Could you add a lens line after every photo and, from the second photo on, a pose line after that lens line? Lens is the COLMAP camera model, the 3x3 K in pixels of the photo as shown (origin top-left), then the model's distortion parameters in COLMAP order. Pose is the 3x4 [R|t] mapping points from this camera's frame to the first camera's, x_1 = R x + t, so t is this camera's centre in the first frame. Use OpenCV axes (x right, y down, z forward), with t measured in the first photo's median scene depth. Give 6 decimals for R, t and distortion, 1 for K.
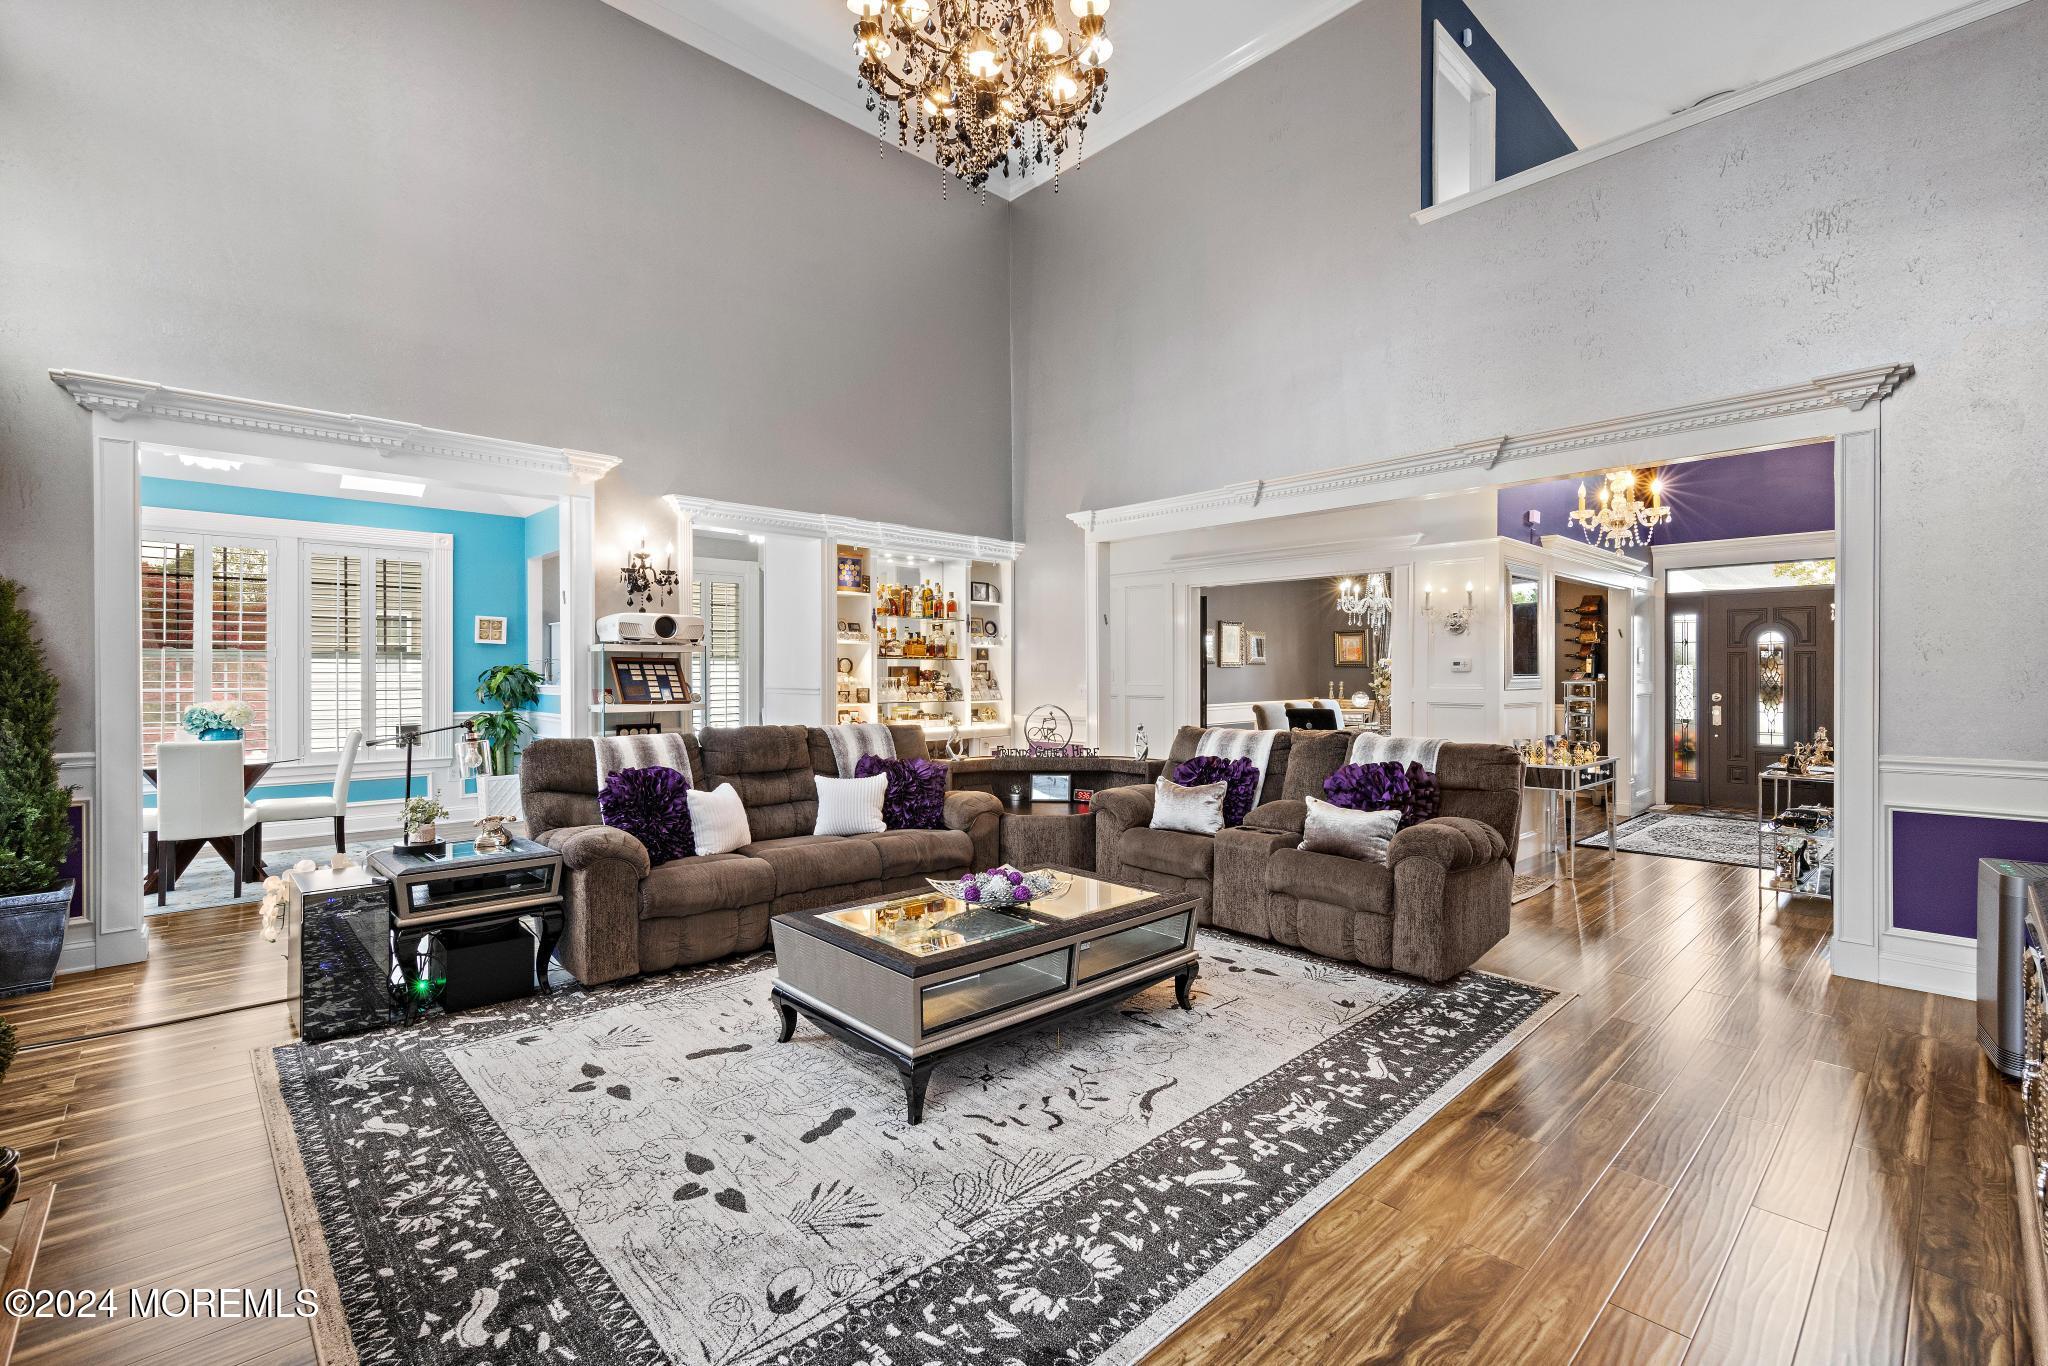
lens RADIAL K [[901.1, 0, 1023.2], [0, 901.1, 677.2], [0, 0, 1]] dist [-0.003869, -0.000886]
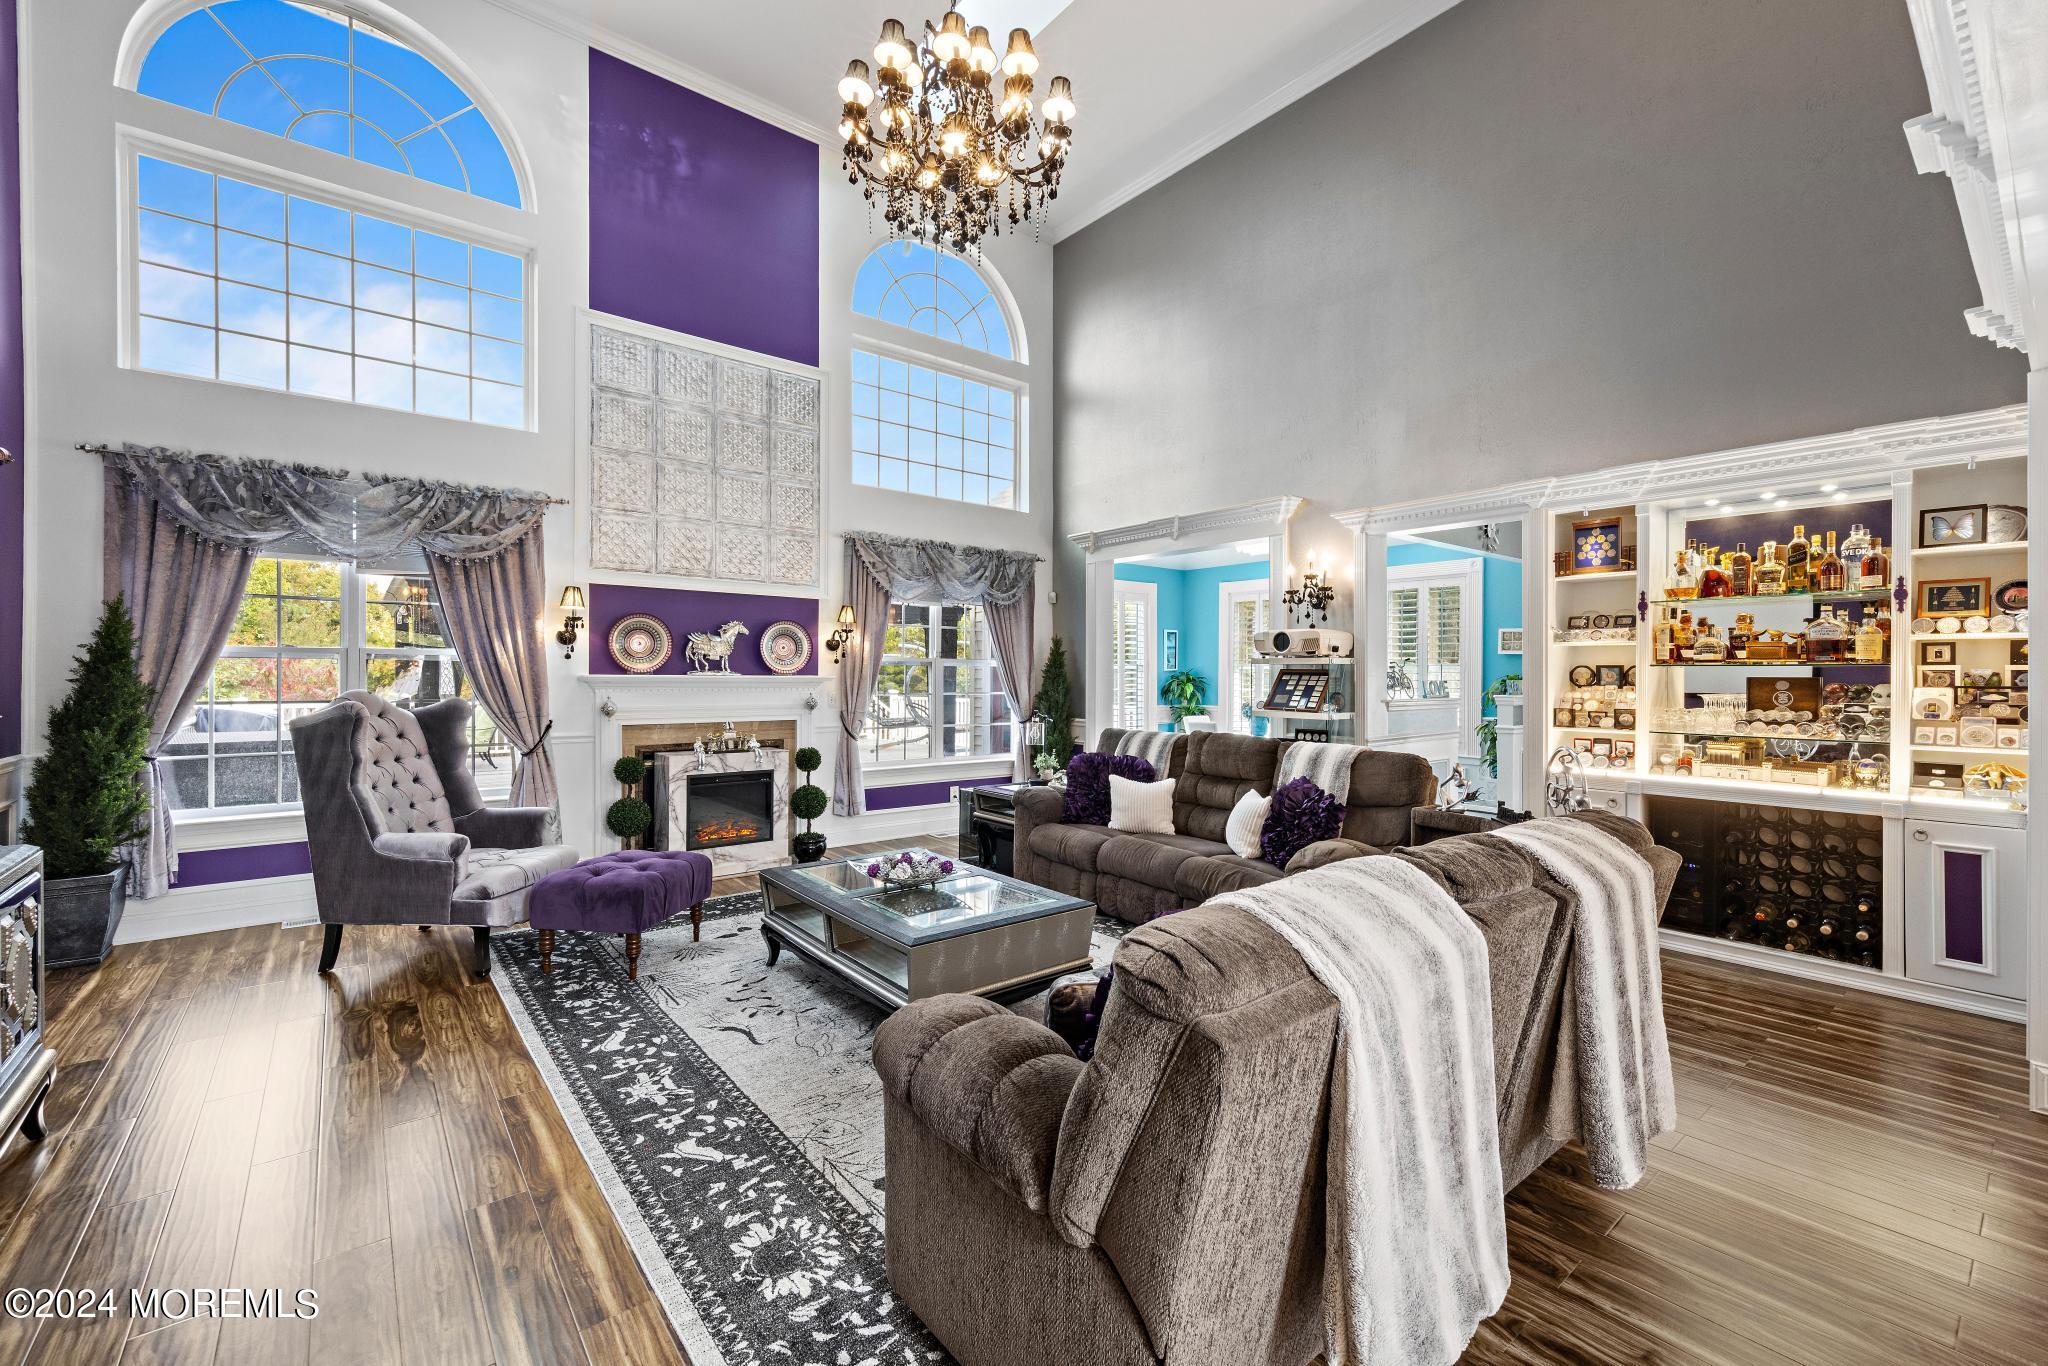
lens RADIAL K [[853.5, 0, 1063.7], [0, 853.5, 674.7], [0, 0, 1]] dist [0.003186, 0.000392]
pose [[-0.055693, 0.014970, -0.998336, 1.340482], [-0.004805, 0.999872, 0.015261, -0.053227], [0.998436, 0.005647, -0.055614, 1.562890]]
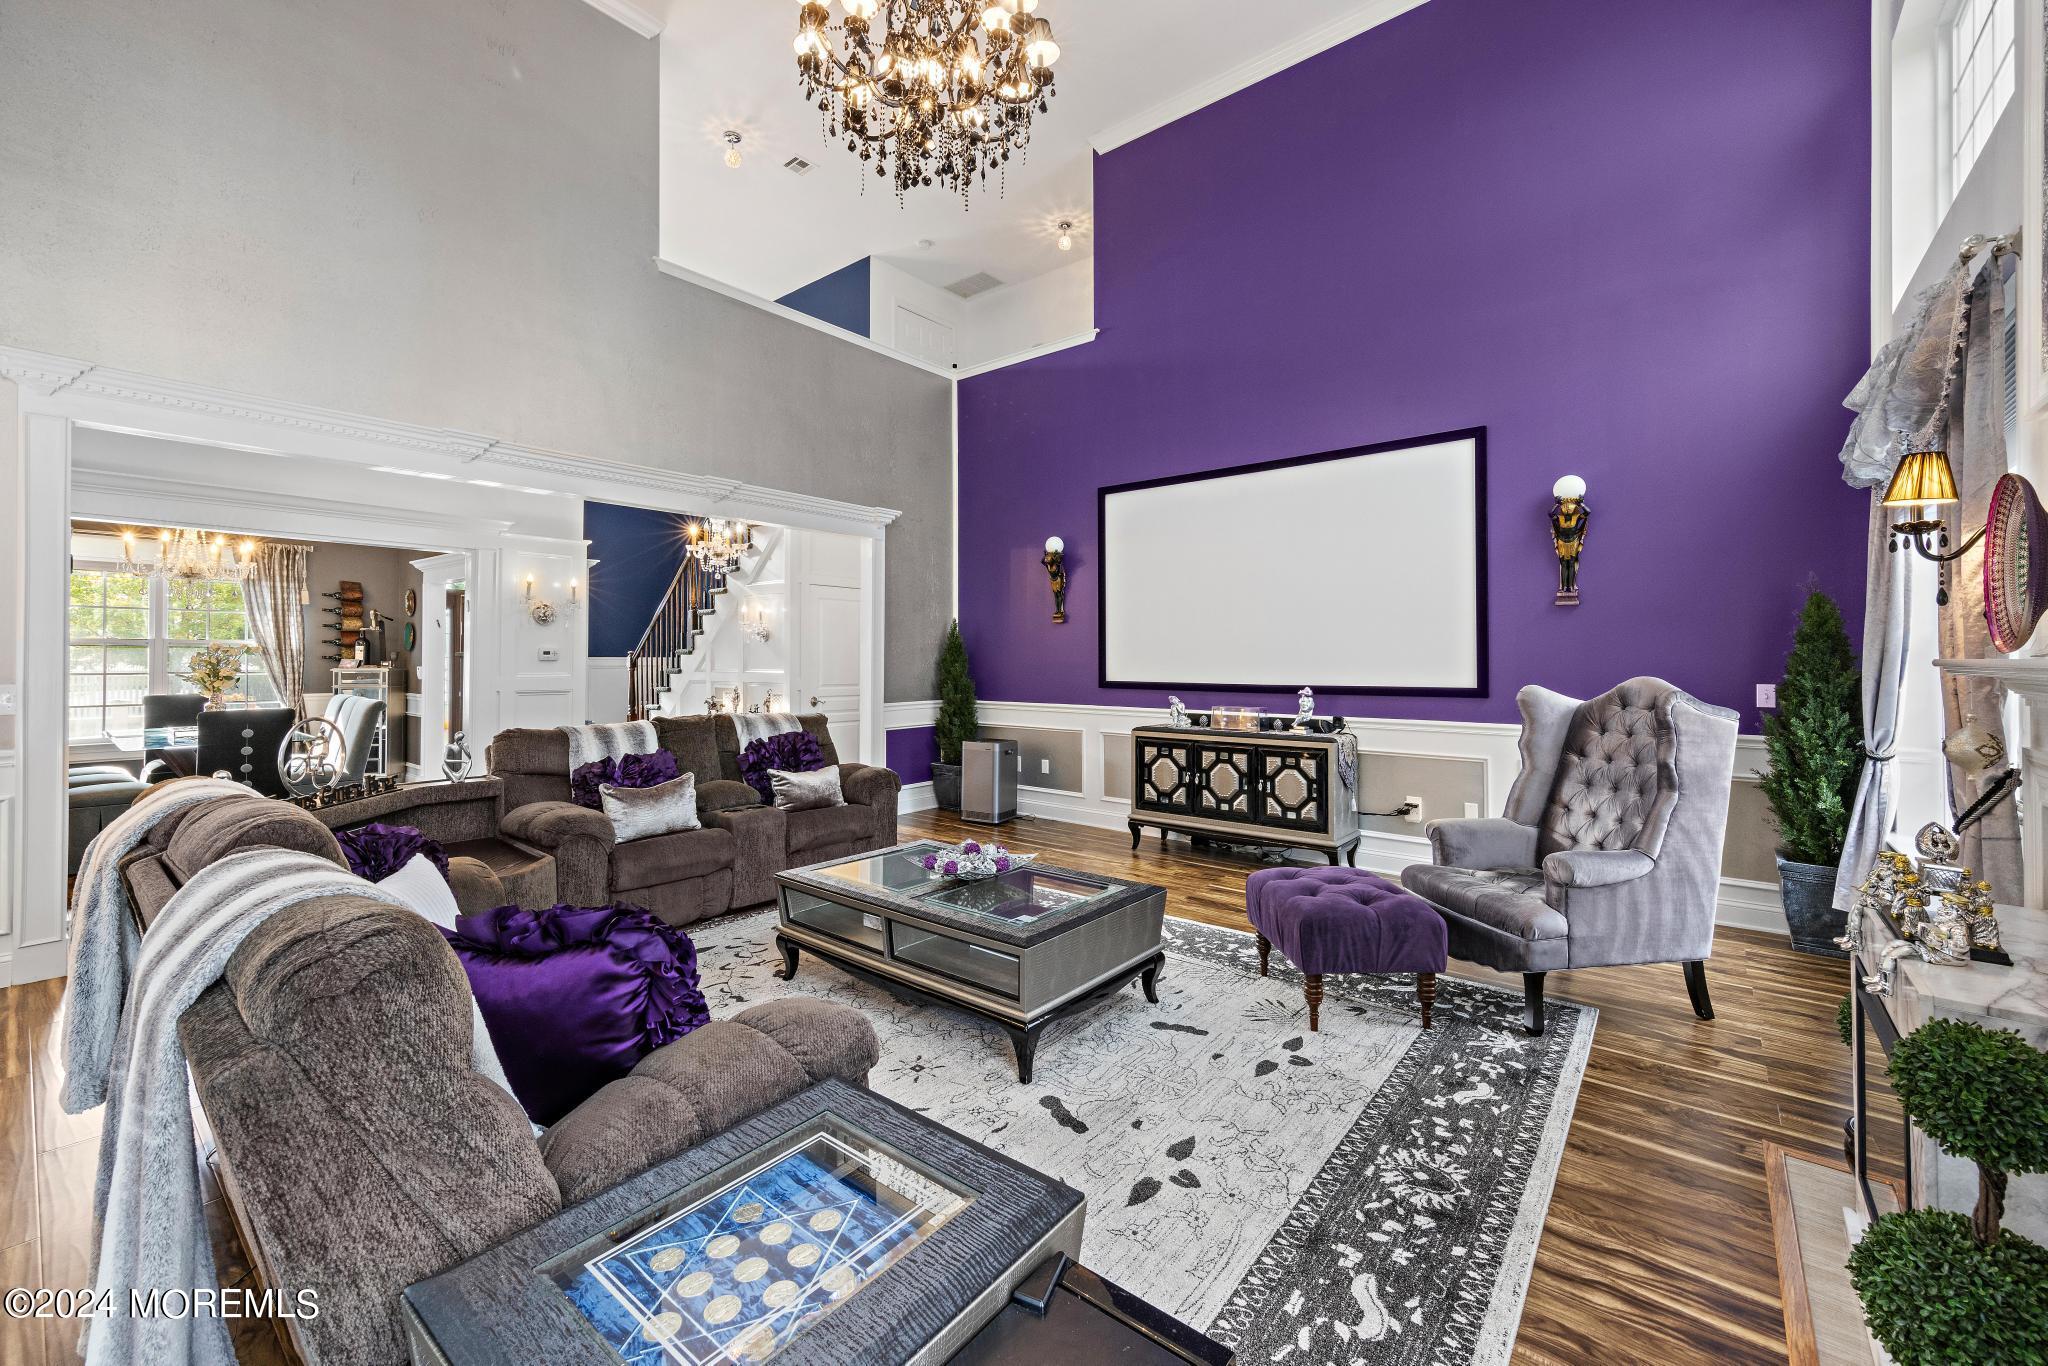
lens RADIAL K [[822.8, 0, 991.4], [0, 822.8, 640.5], [0, 0, 1]] dist [0.004943, 0.000241]
pose [[-0.102034, 0.015708, 0.994657, -1.330890], [0.004431, 0.999873, -0.015335, -0.042852], [-0.994771, 0.002843, -0.102091, 1.341200]]
